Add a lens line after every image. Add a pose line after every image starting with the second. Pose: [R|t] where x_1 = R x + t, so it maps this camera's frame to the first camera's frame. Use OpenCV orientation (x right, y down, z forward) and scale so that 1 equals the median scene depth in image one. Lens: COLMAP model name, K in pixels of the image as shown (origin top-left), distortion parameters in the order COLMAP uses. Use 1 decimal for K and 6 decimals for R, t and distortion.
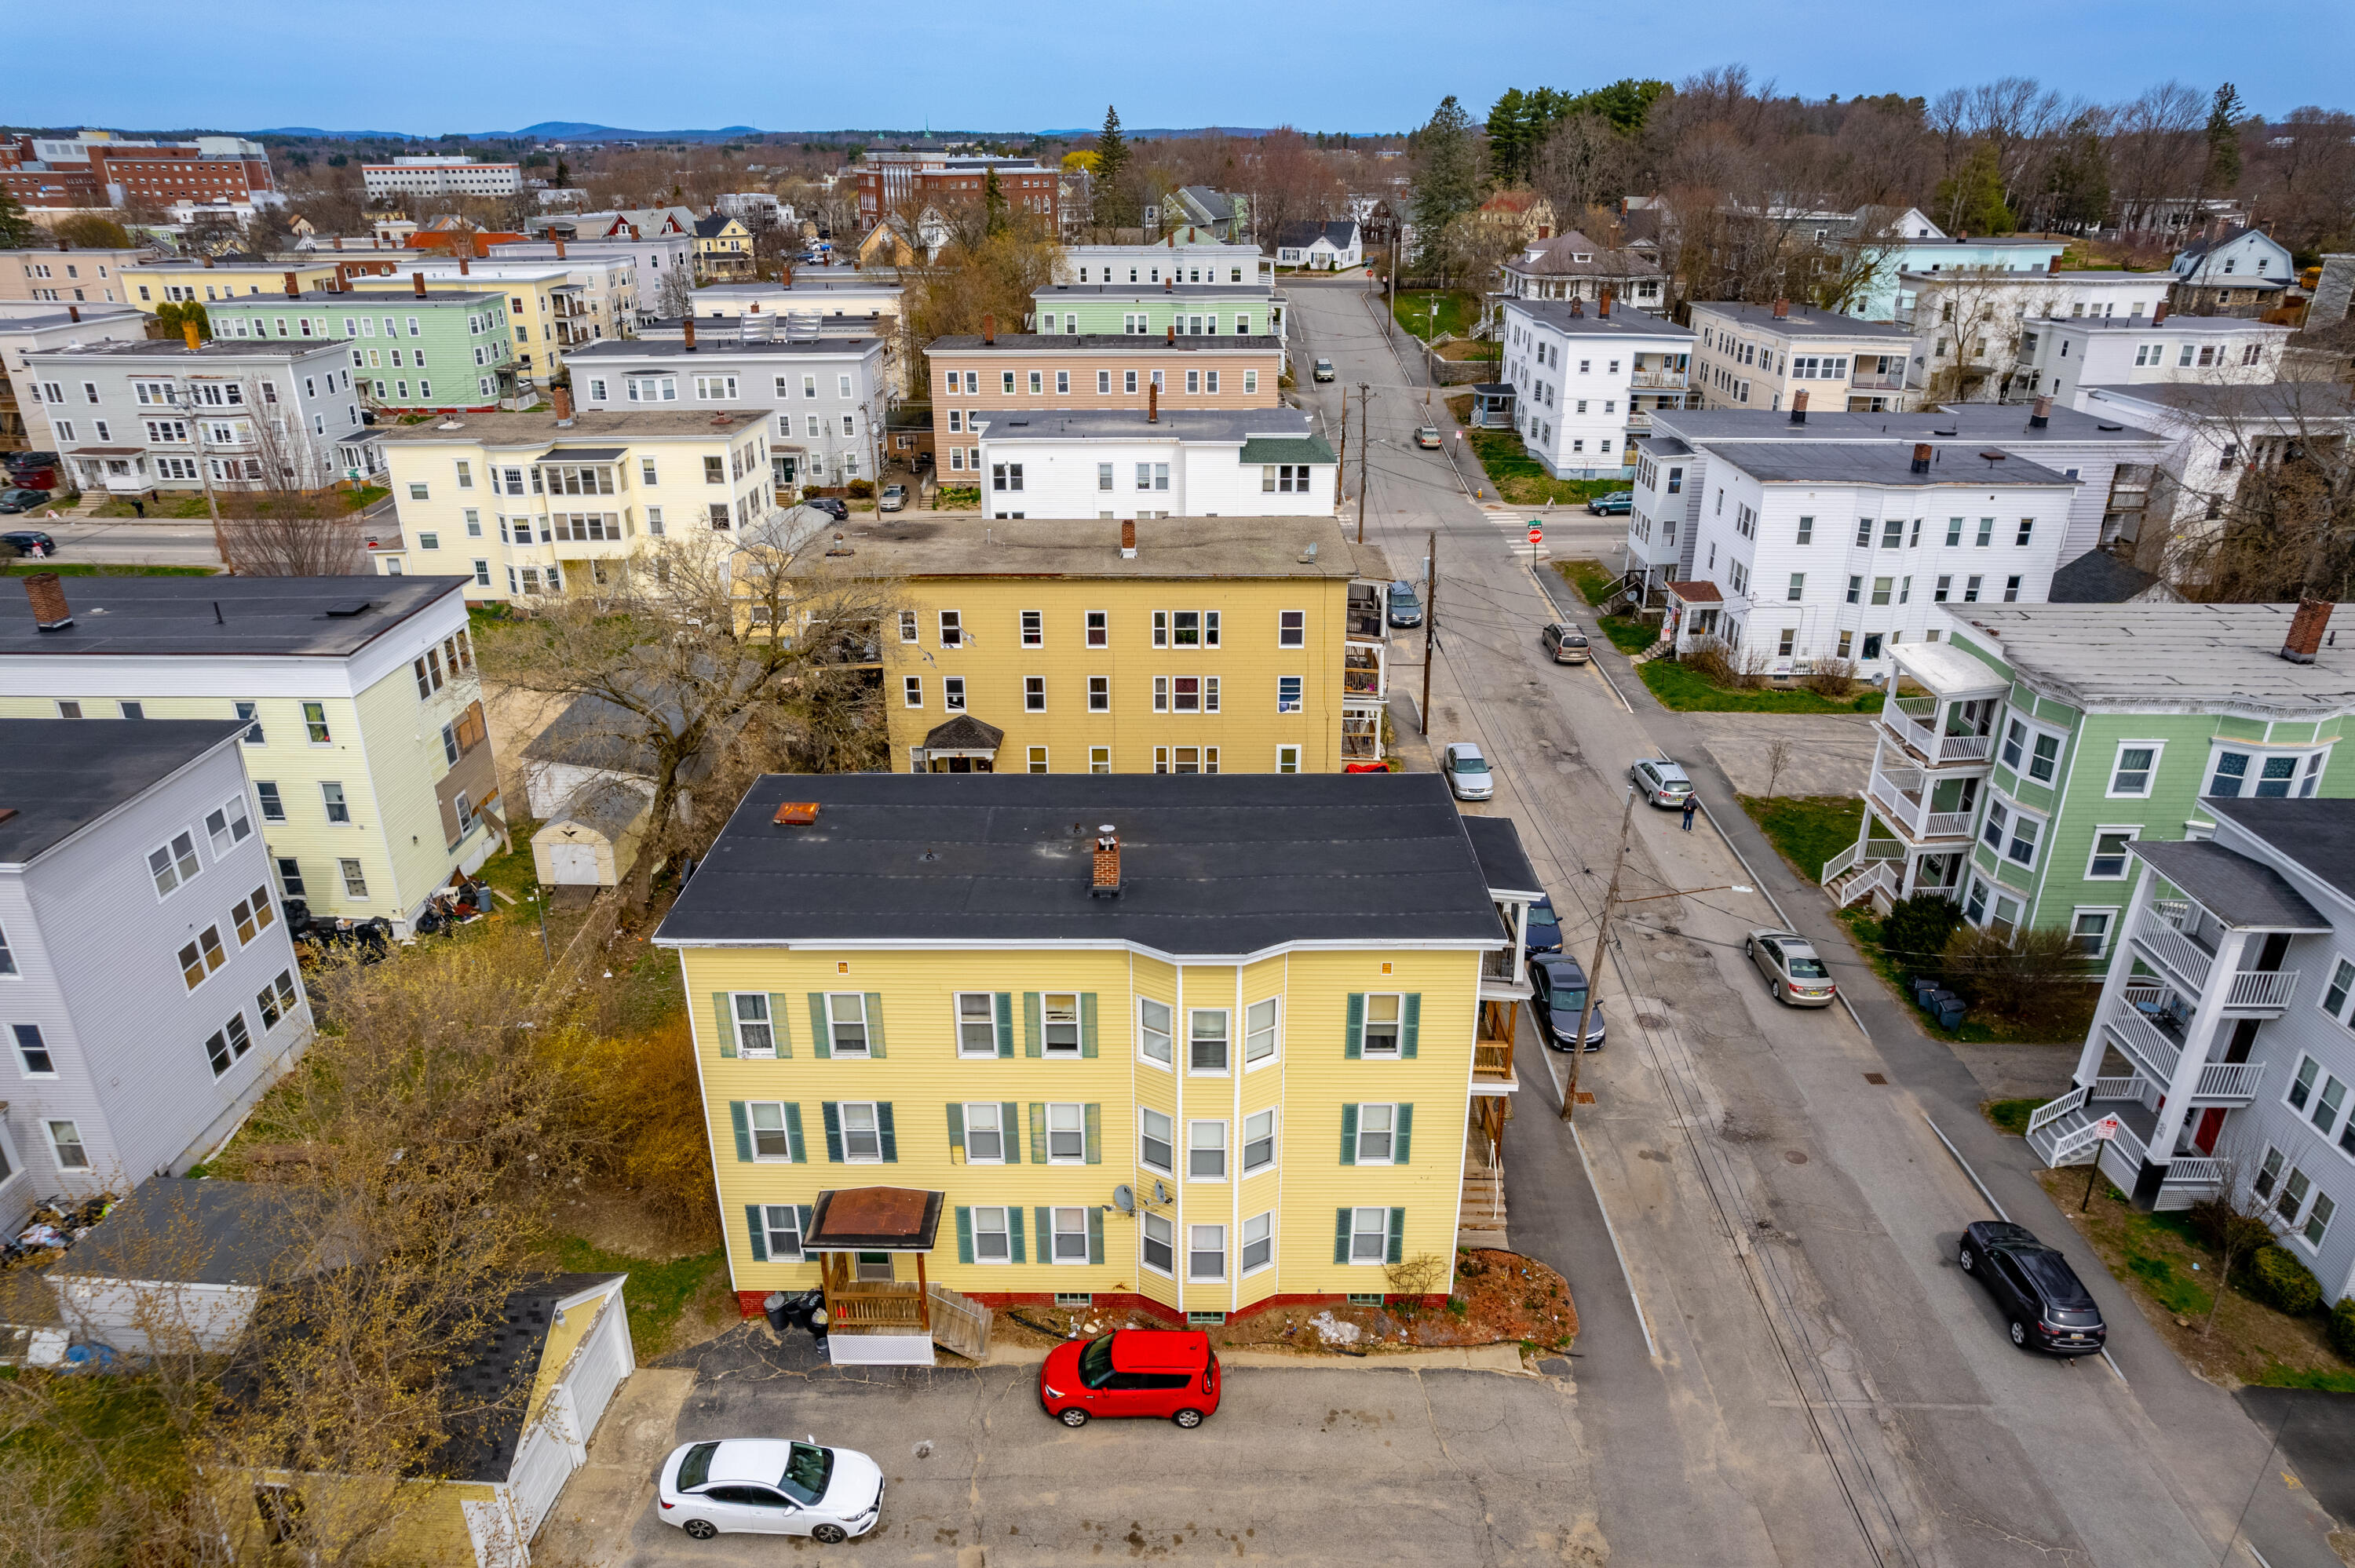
lens RADIAL K [[1511.3, 0, 1175.4], [0, 1511.3, 795.8], [0, 0, 1]] dist [-0.080276, 0.073410]
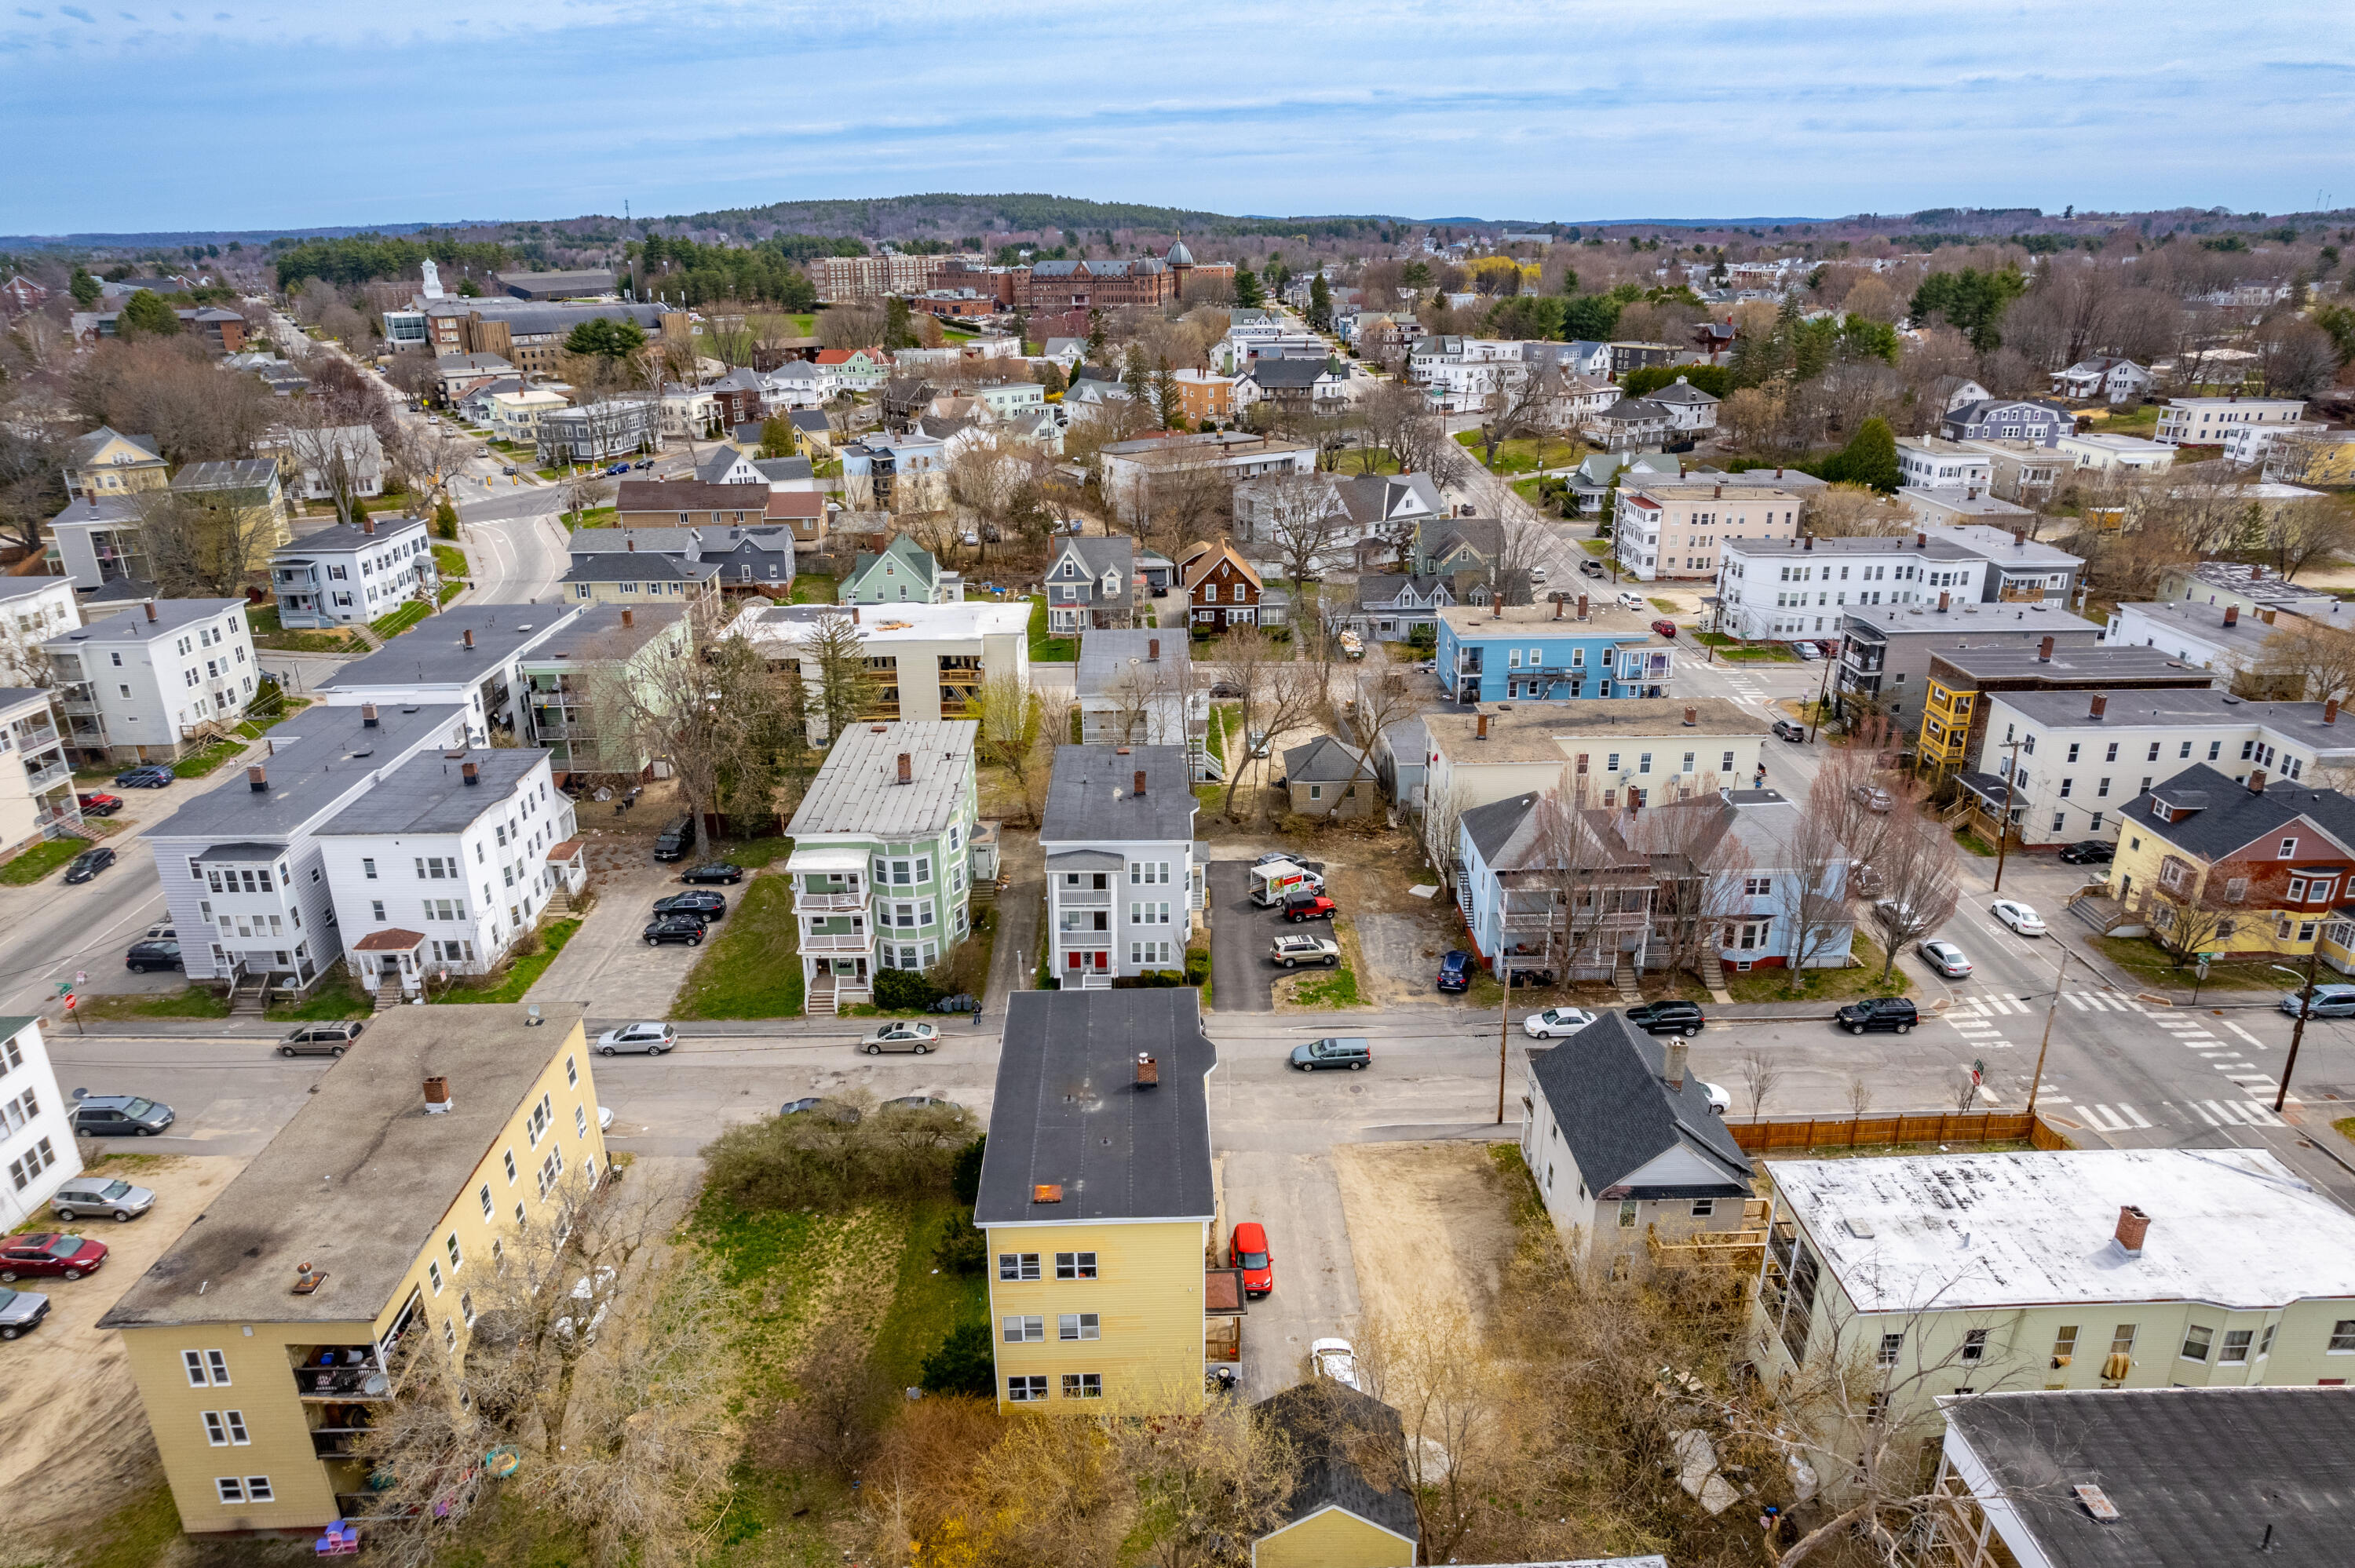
lens RADIAL K [[1511.3, 0, 1175.3], [0, 1511.3, 800.5], [0, 0, 1]] dist [-0.080276, 0.073410]
pose [[-0.034897, -0.354889, 0.934257, -1.473086], [0.407982, 0.848325, 0.337485, -0.755742], [-0.912323, 0.392937, 0.115184, 0.520242]]
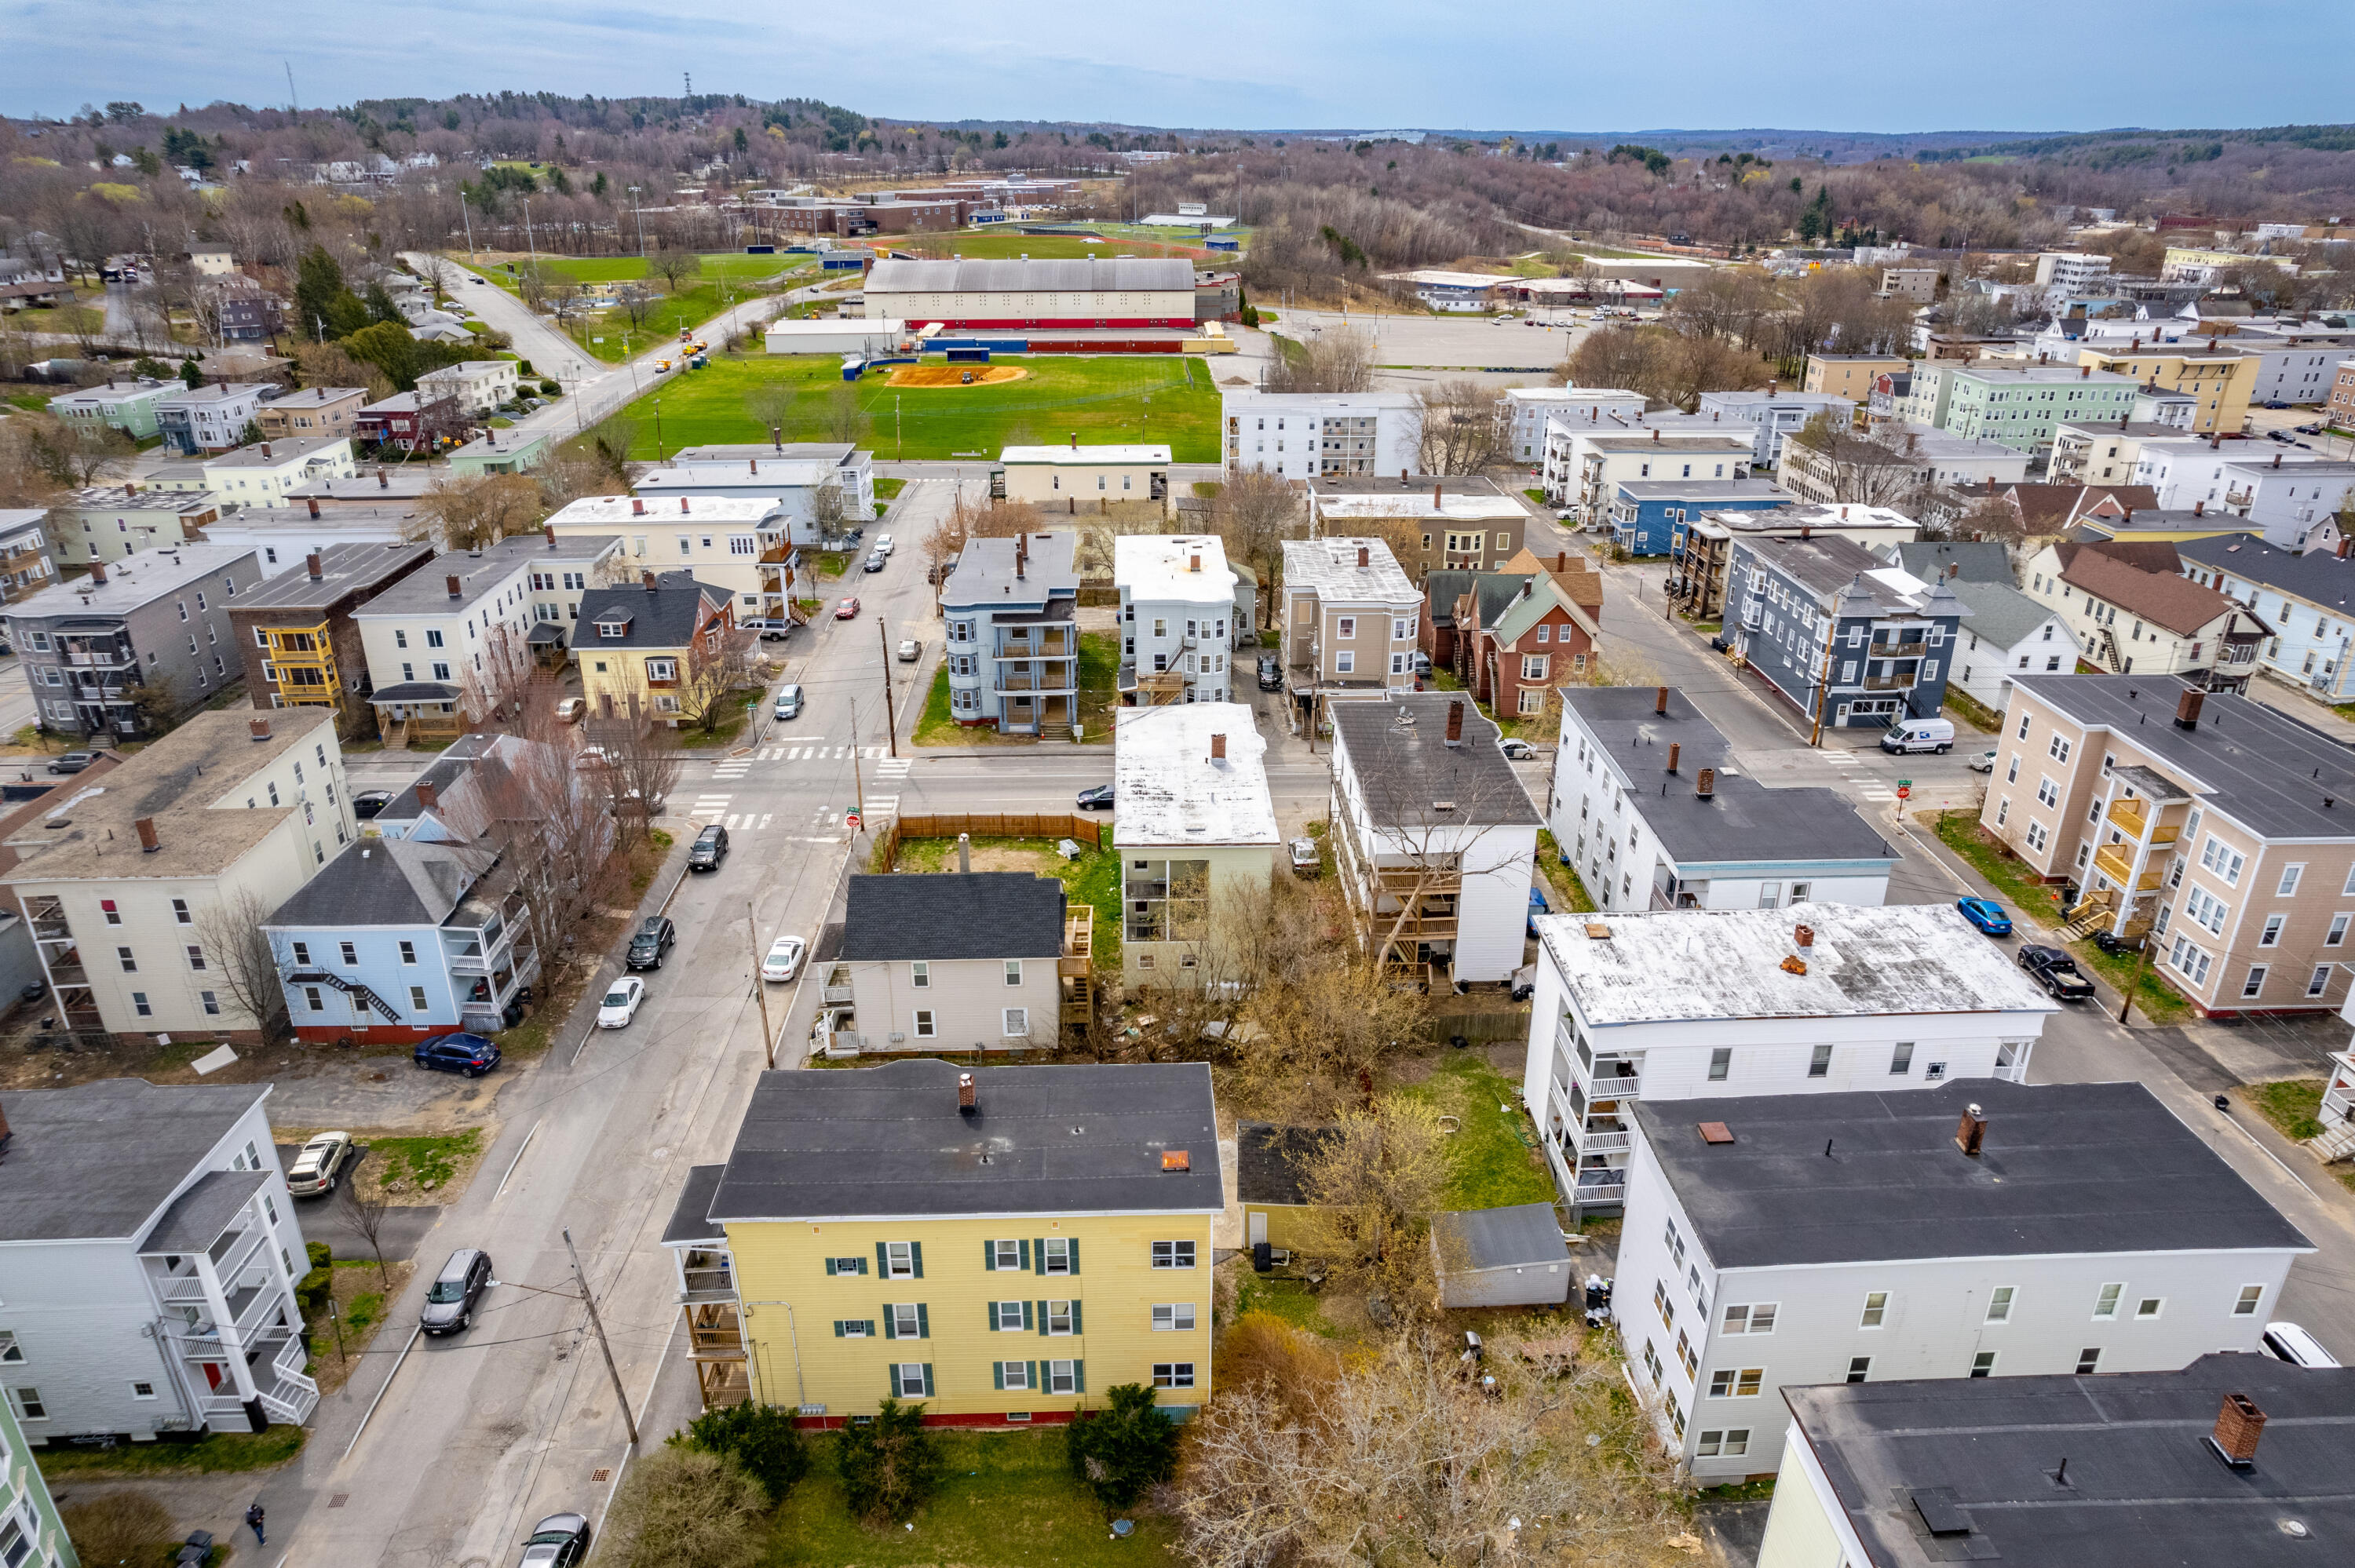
lens RADIAL K [[1511.3, 0, 1177.0], [0, 1511.3, 800.3], [0, 0, 1]] dist [-0.080276, 0.073410]
pose [[-0.998963, 0.021386, -0.040196, -0.191618], [-0.015418, 0.671787, 0.740584, -1.251559], [0.042841, 0.740436, -0.670760, 1.642779]]
